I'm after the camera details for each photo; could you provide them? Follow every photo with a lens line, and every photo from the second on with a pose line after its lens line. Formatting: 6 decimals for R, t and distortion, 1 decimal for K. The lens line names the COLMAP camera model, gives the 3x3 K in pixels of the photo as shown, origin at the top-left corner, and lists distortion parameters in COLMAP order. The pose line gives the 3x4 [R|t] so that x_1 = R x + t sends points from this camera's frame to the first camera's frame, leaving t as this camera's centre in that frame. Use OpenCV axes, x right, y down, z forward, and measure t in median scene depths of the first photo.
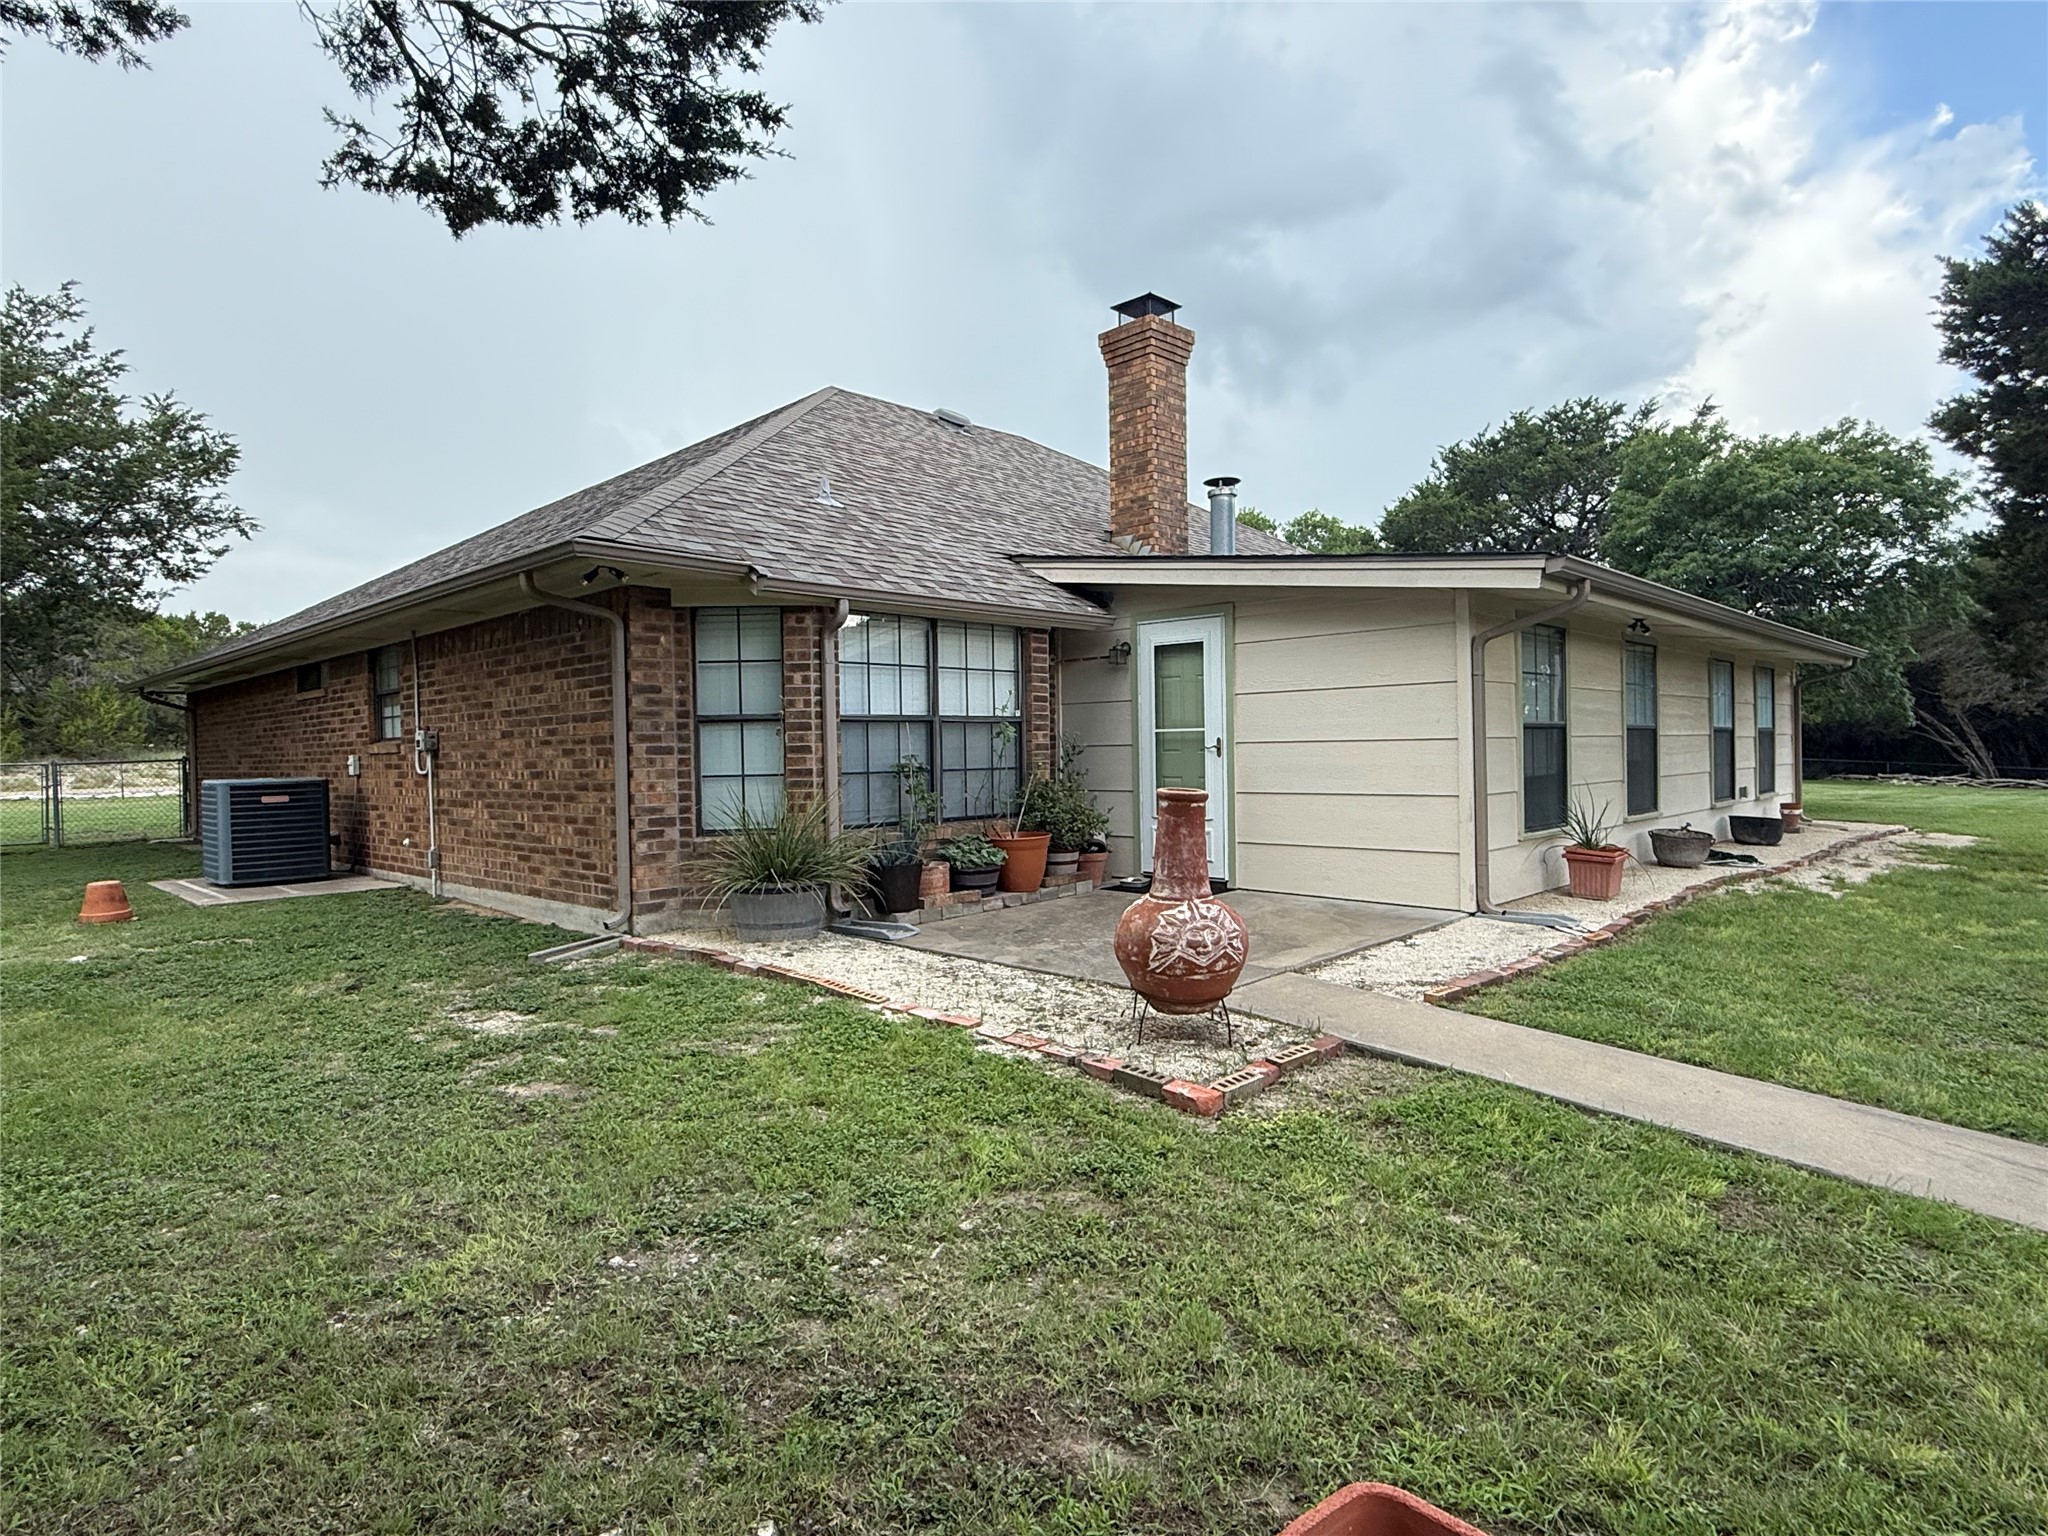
lens RADIAL K [[1110.3, 0, 1024.0], [0, 1110.3, 768.0], [0, 0, 1]] dist [-0.000513, -0.000028]
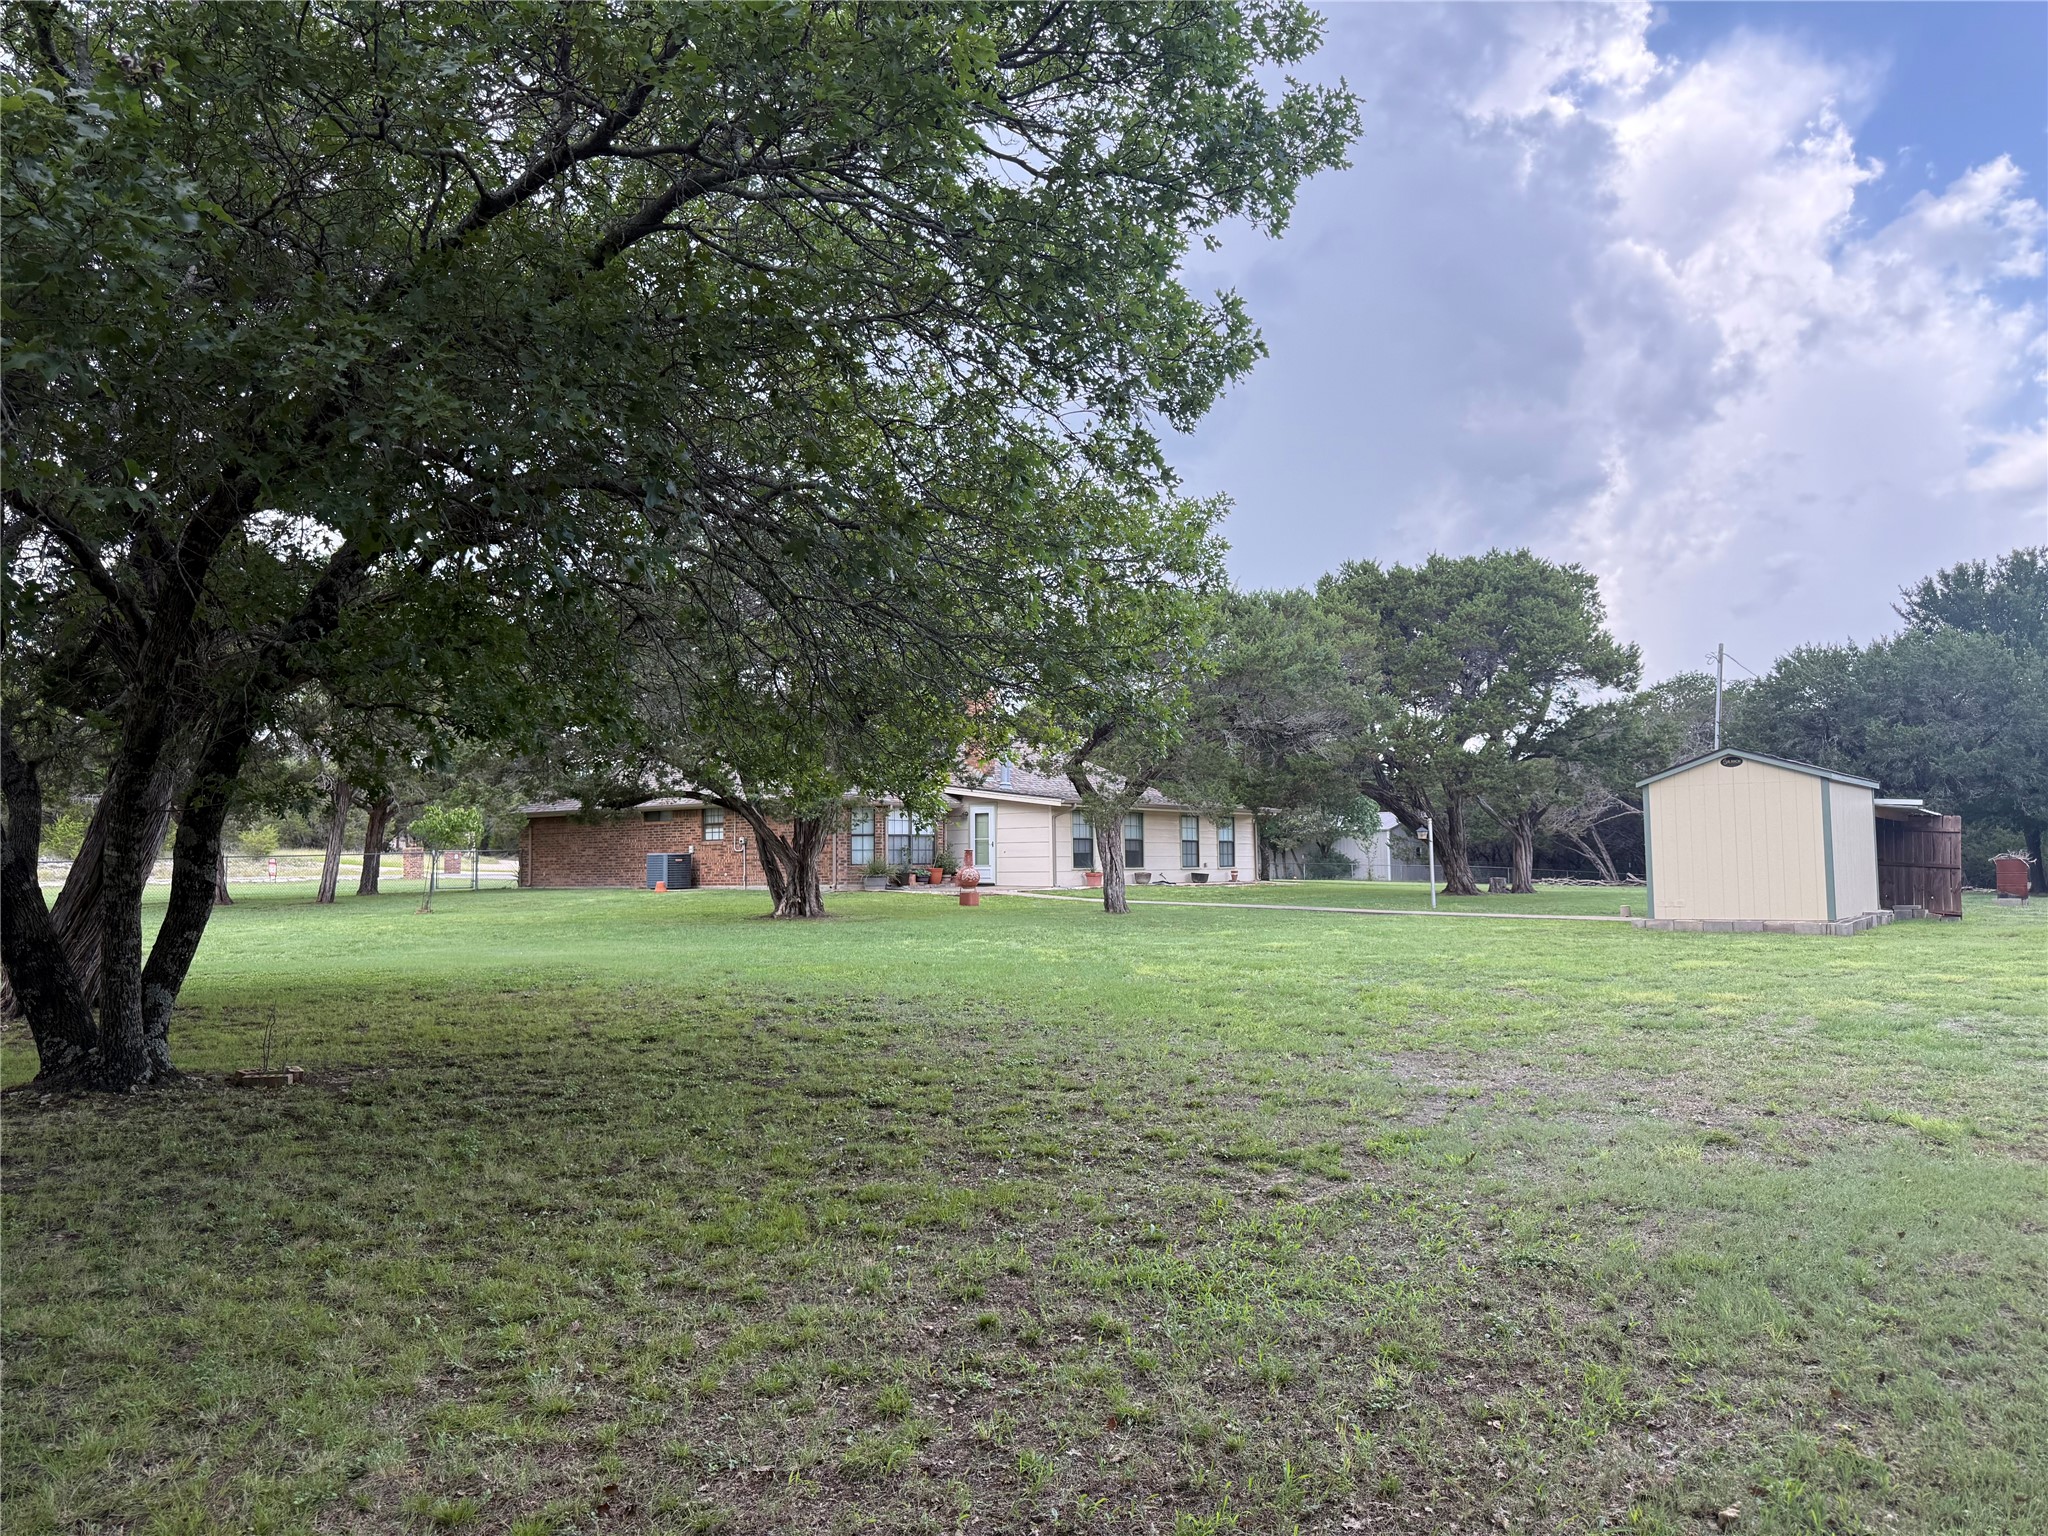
lens RADIAL K [[1445.3, 0, 1024.0], [0, 1445.3, 768.0], [0, 0, 1]] dist [0.146925, -0.253389]
pose [[0.995569, 0.014006, 0.092986, -0.181439], [-0.006177, 0.996451, -0.083945, 0.151925], [-0.093832, 0.082998, 0.992122, -4.310487]]
